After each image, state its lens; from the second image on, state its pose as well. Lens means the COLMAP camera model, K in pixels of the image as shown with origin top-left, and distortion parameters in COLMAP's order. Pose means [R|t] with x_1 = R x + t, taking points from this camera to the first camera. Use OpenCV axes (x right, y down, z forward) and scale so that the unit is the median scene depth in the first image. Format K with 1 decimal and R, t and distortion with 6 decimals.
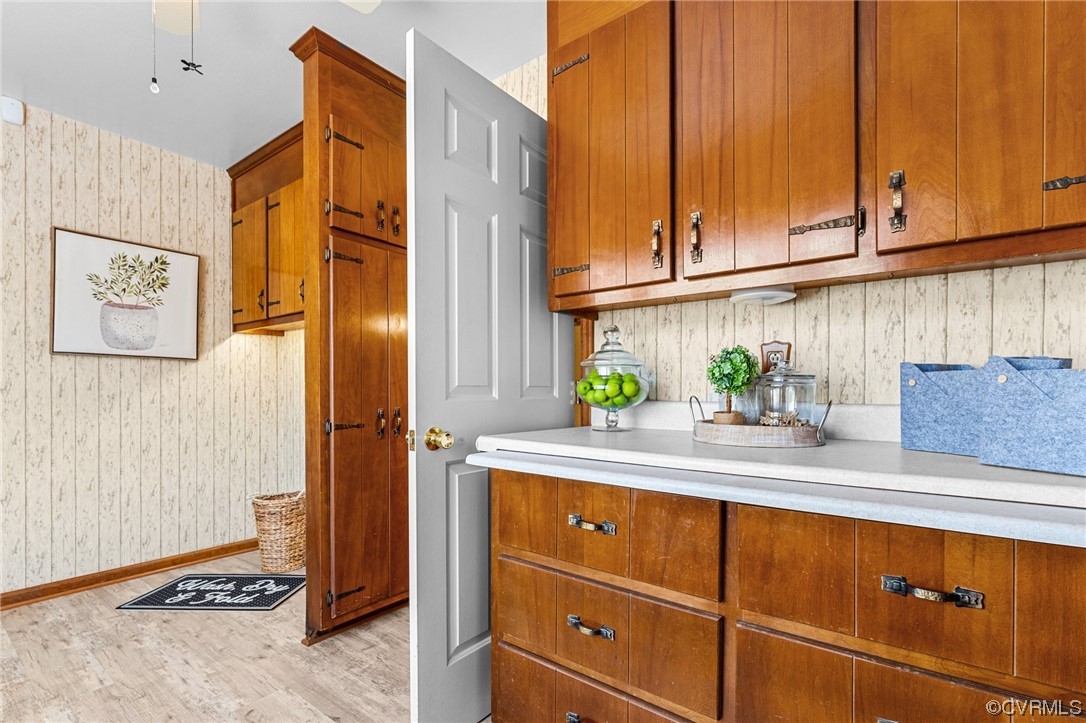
lens RADIAL K [[482.8, 0, 550.3], [0, 482.8, 388.2], [0, 0, 1]] dist [-0.001946, 0.000304]
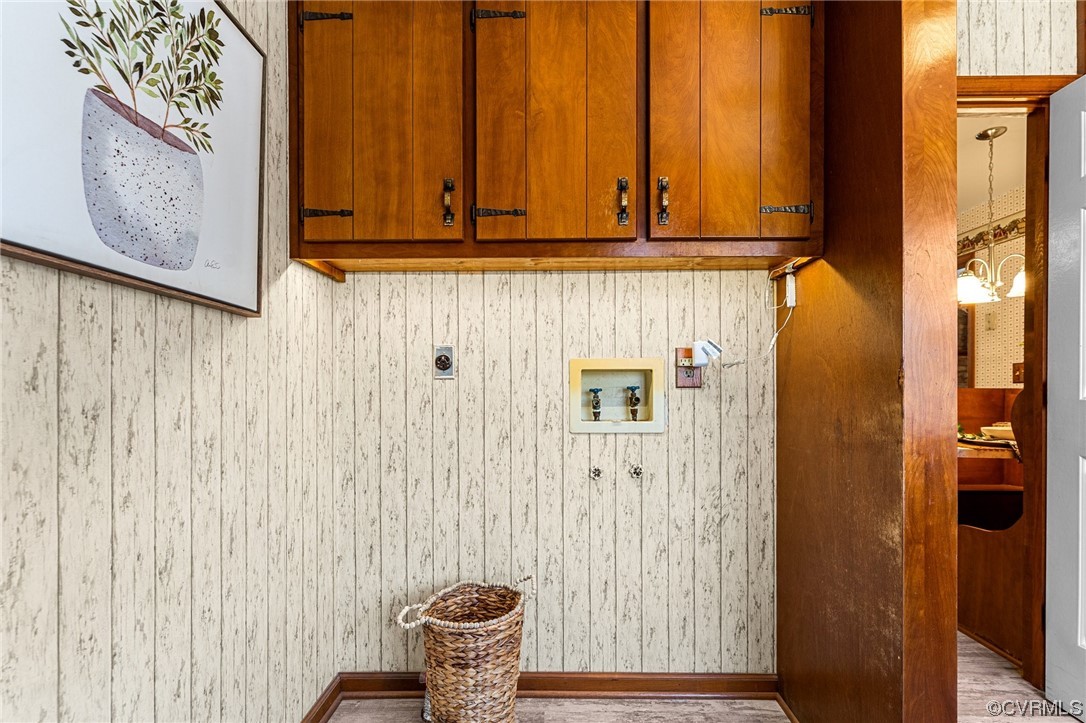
lens RADIAL K [[482.8, 0, 545.6], [0, 482.8, 387.7], [0, 0, 1]] dist [-0.001946, 0.000304]
pose [[0.805810, -0.004142, 0.592159, -0.844783], [0.005760, 0.999983, -0.000843, 0.003984], [-0.592146, 0.004090, 0.805821, 0.586389]]
